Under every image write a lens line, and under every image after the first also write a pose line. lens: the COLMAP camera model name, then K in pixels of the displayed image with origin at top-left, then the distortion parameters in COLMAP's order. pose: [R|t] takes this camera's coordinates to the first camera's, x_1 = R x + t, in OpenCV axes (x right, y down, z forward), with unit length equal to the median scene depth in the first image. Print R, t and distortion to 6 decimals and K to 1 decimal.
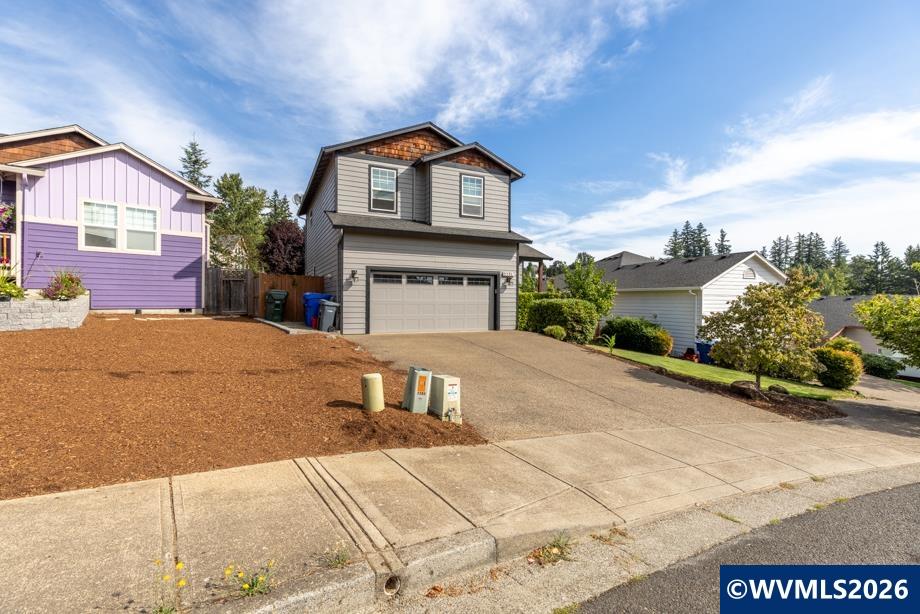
lens RADIAL K [[429.6, 0, 447.8], [0, 429.6, 306.4], [0, 0, 1]] dist [-0.001195, -0.000054]
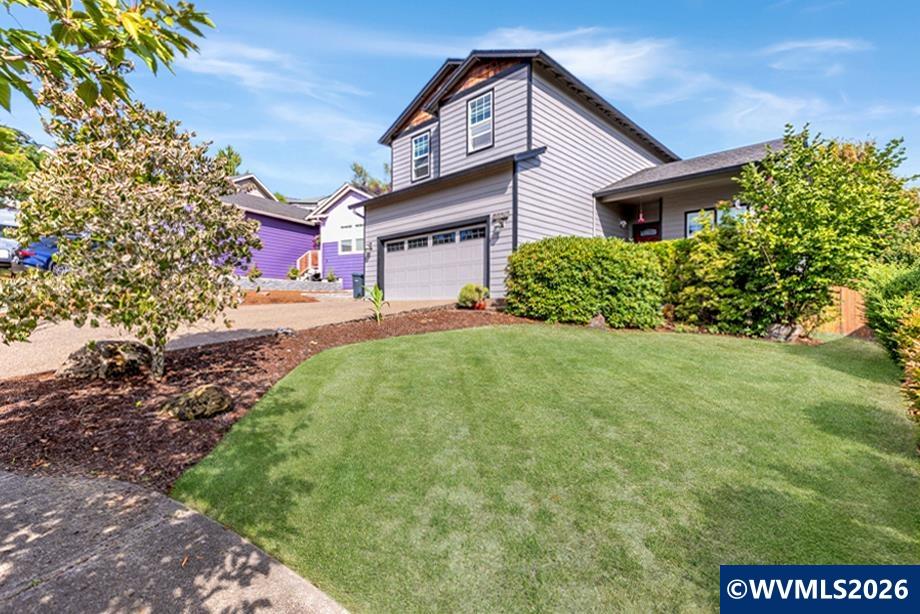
lens RADIAL K [[429.6, 0, 447.8], [0, 429.6, 306.4], [0, 0, 1]] dist [-0.001195, -0.000054]
pose [[0.330531, -0.009857, -0.943744, 0.782149], [-0.009417, 0.999861, -0.013741, 0.081071], [0.943748, 0.013429, 0.330392, 0.732661]]
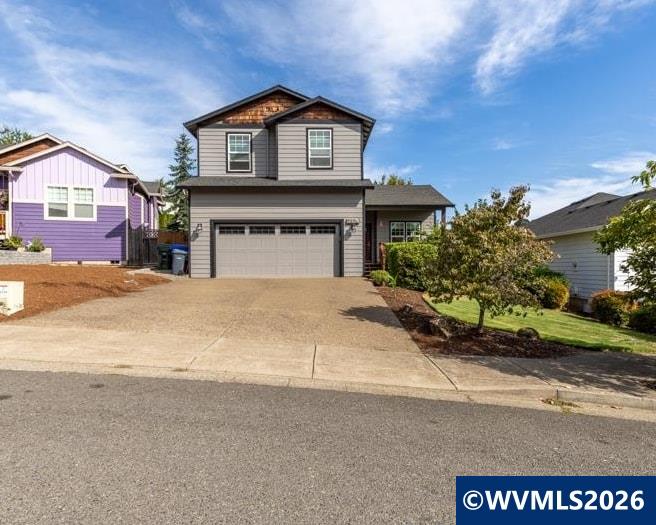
lens RADIAL K [[456.1, 0, 327.3], [0, 456.1, 284.4], [0, 0, 1]] dist [-0.053914, 0.070418]
pose [[0.913307, 0.002189, -0.407267, 0.546654], [0.005992, 0.999805, 0.018811, 0.054954], [0.407228, -0.019621, 0.913116, -0.005924]]
